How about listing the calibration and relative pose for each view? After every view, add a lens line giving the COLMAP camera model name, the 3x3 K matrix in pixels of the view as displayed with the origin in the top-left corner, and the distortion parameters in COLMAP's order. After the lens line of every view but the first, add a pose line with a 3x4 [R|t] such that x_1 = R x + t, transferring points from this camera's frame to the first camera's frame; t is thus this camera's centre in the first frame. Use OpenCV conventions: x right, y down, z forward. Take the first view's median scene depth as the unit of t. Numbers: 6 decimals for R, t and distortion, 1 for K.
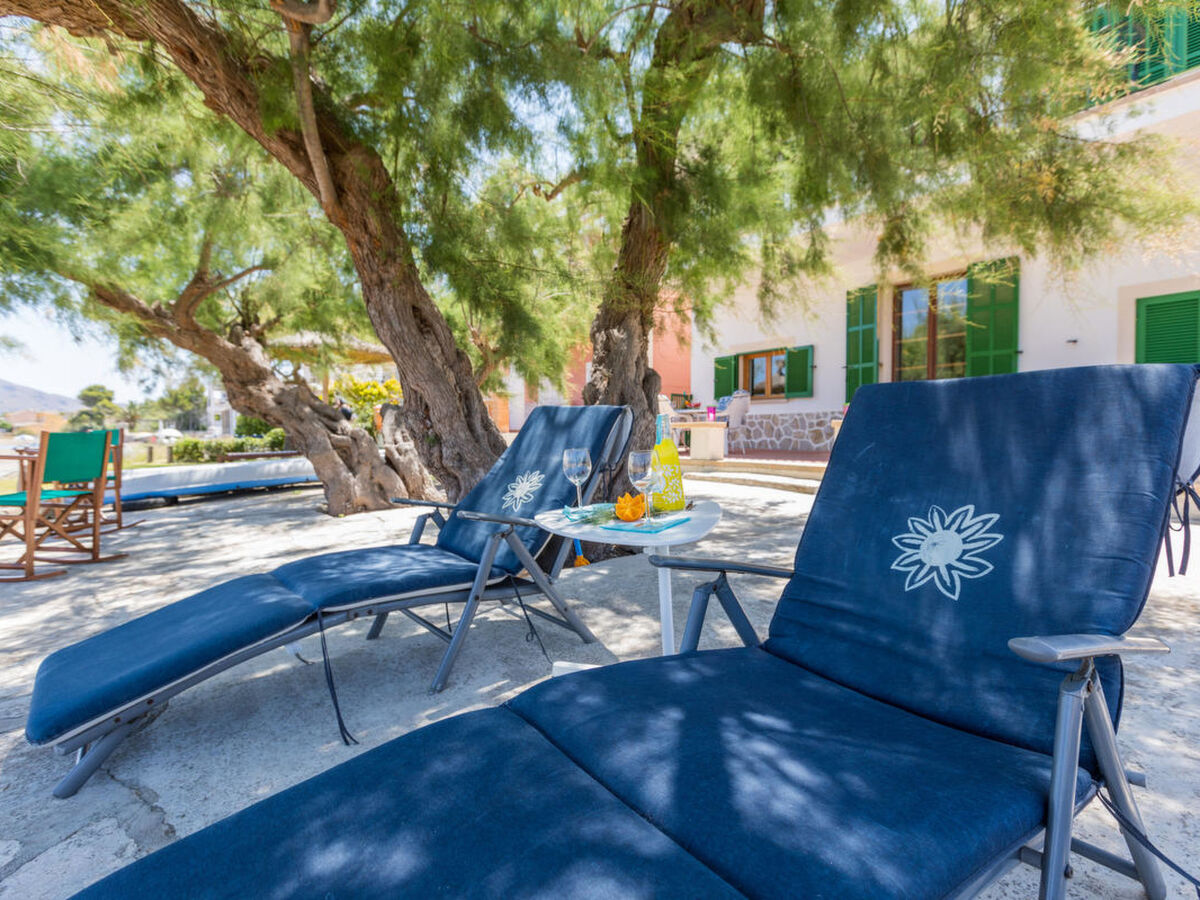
lens RADIAL K [[600.8, 0, 602.1], [0, 600.8, 448.9], [0, 0, 1]] dist [0.002298, 0.000880]
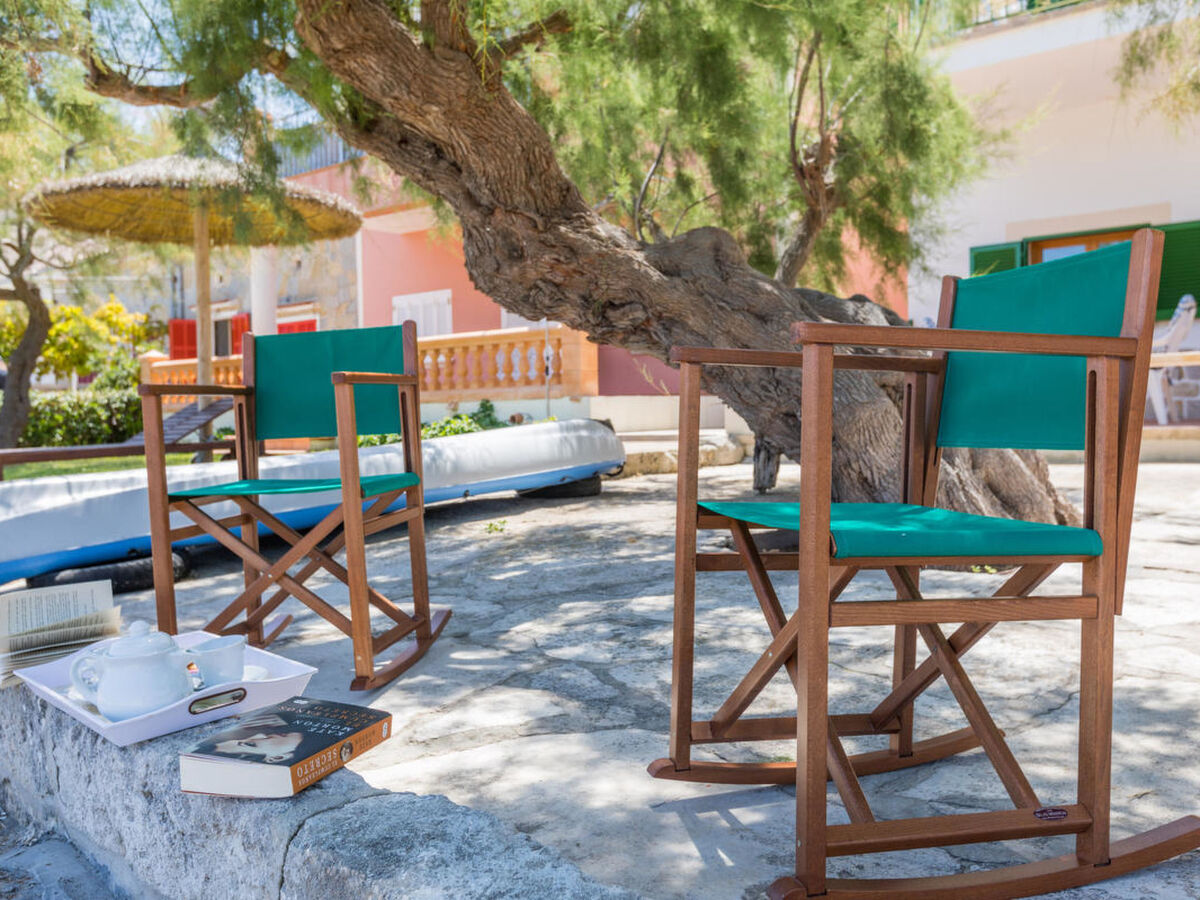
lens RADIAL K [[1093.9, 0, 600.0], [0, 1093.9, 450.0], [0, 0, 1]] dist [0.004738, 0.002063]
pose [[0.974779, -0.027765, 0.221438, -1.348958], [0.028343, 0.999598, 0.000569, 0.056046], [-0.221365, 0.005722, 0.975174, 0.666152]]
